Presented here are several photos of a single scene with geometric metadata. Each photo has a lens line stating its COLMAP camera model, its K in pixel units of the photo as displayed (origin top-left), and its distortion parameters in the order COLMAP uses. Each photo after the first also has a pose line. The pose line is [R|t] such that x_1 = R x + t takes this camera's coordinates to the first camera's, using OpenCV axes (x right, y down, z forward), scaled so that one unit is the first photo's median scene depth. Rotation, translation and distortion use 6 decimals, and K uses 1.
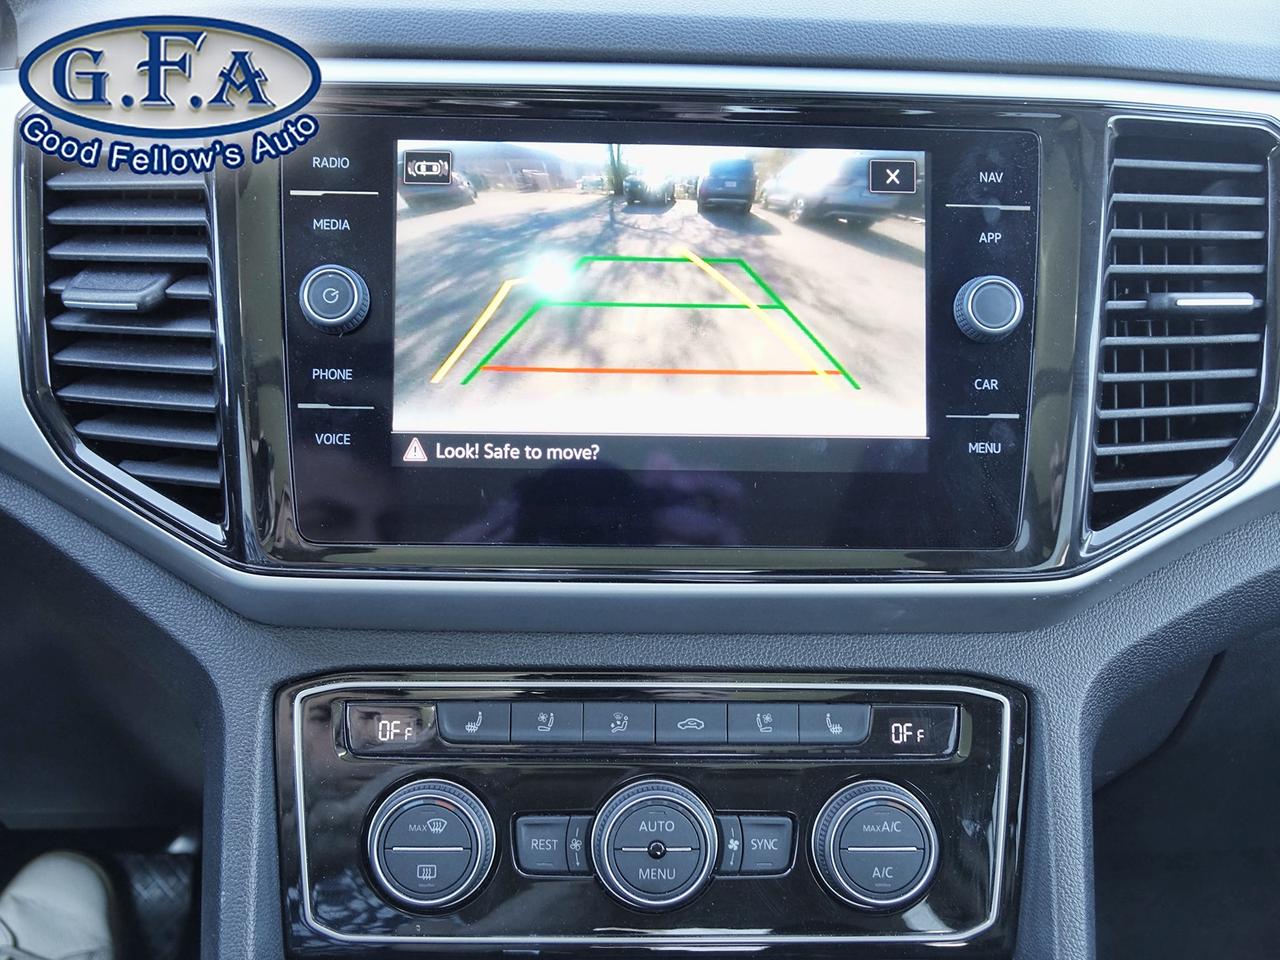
lens RADIAL K [[1334.5, 0, 640.0], [0, 1334.5, 480.0], [0, 0, 1]] dist [-0.002622, -0.016172]
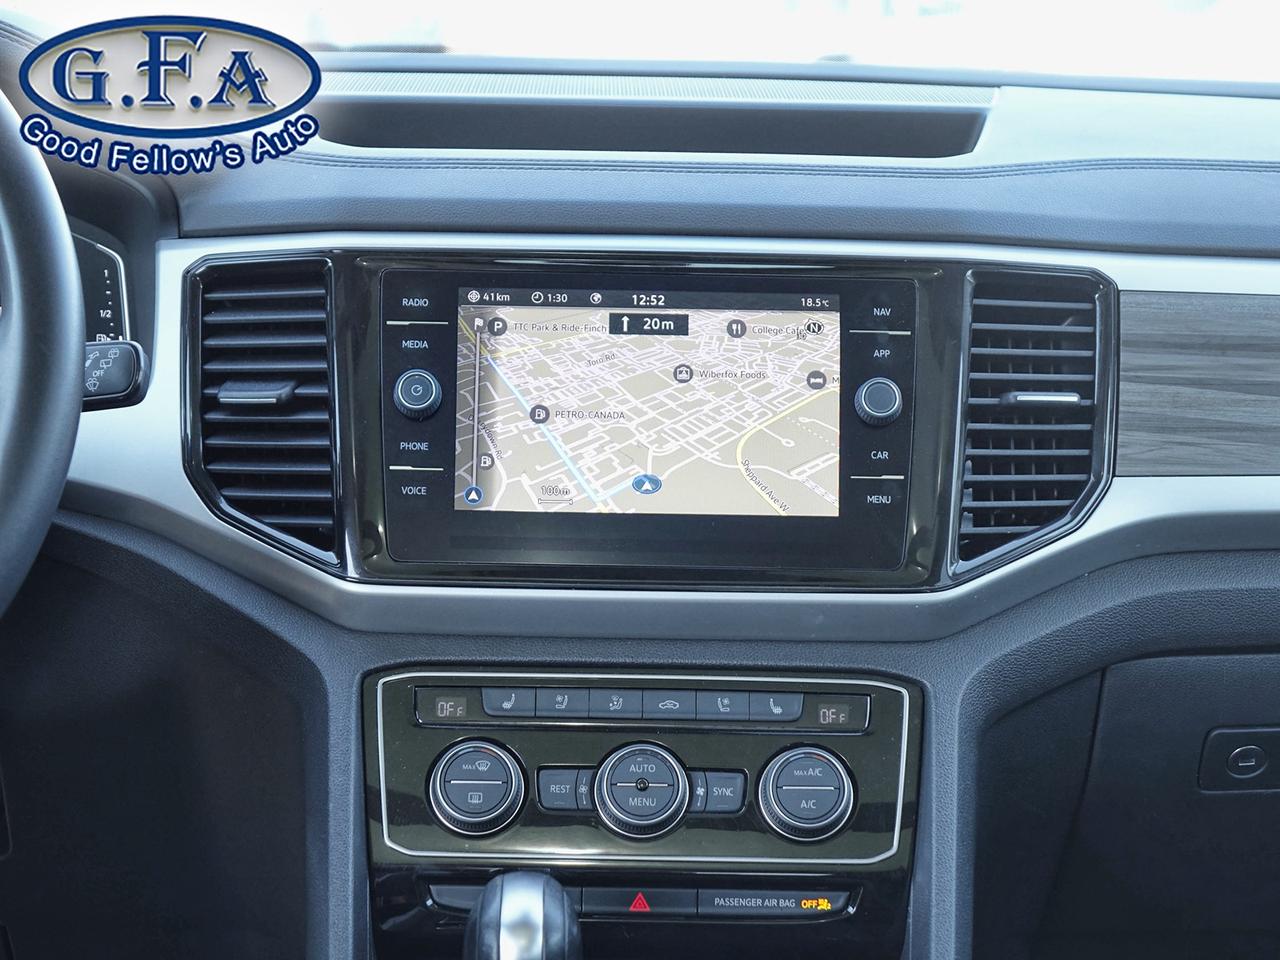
lens RADIAL K [[2548.6, 0, 640.0], [0, 2548.6, 480.0], [0, 0, 1]] dist [0.050716, 0.095286]
pose [[0.999814, -0.002071, -0.019159, 0.059401], [-0.001866, 0.979126, -0.203248, 0.489942], [0.019180, 0.203246, 0.978940, -1.588825]]
